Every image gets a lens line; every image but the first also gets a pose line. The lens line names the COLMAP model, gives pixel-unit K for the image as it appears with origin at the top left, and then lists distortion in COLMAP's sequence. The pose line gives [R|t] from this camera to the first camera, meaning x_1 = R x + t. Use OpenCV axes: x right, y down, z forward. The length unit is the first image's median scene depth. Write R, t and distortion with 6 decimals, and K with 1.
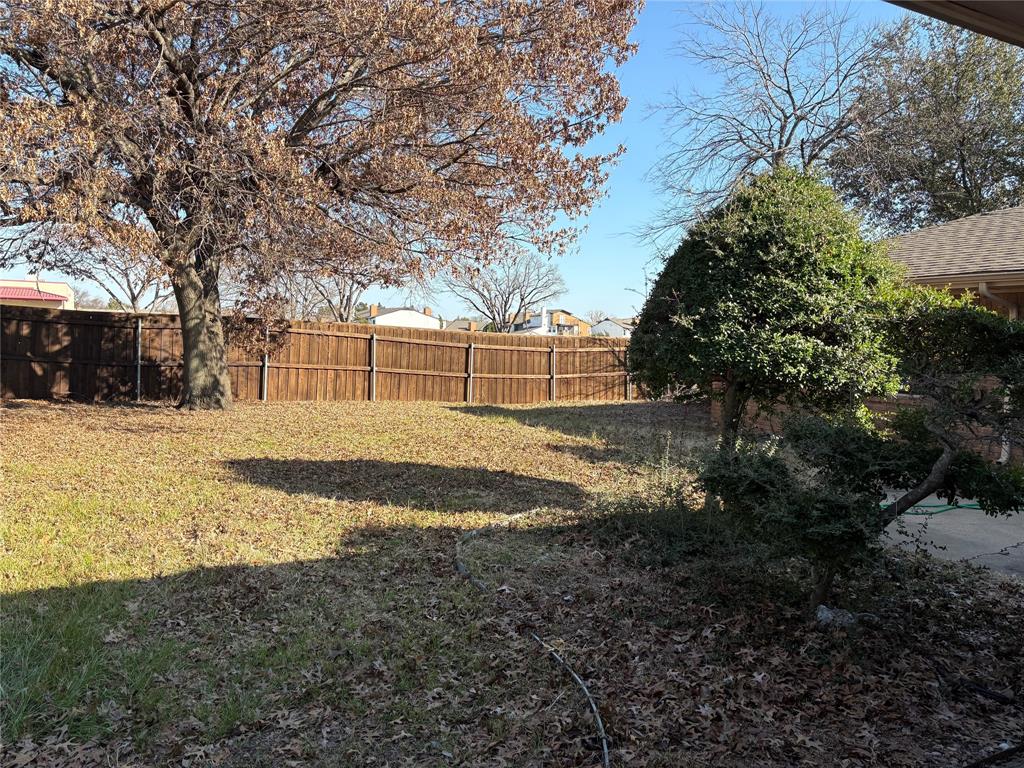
lens RADIAL K [[771.9, 0, 509.7], [0, 771.9, 381.9], [0, 0, 1]] dist [0.051229, -0.059588]
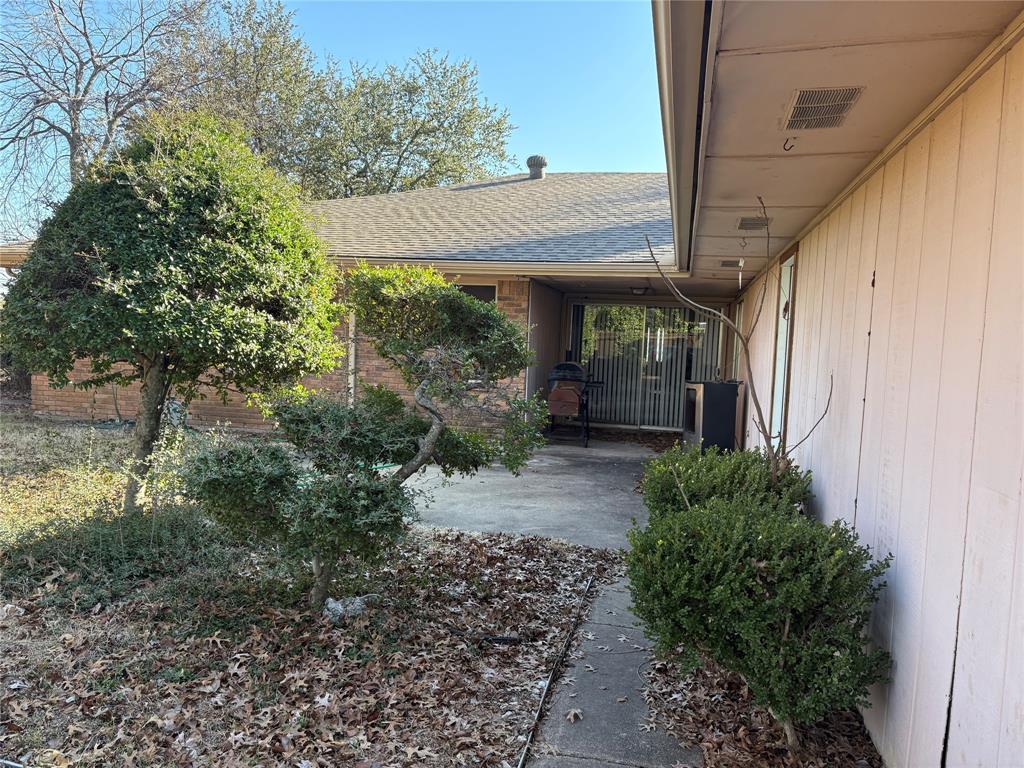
lens RADIAL K [[771.9, 0, 510.8], [0, 771.9, 387.2], [0, 0, 1]] dist [0.051229, -0.059588]
pose [[0.644111, -0.049869, 0.763305, -0.125517], [0.020741, 0.998644, 0.047743, -0.005583], [-0.764651, -0.014920, 0.644272, 0.184961]]
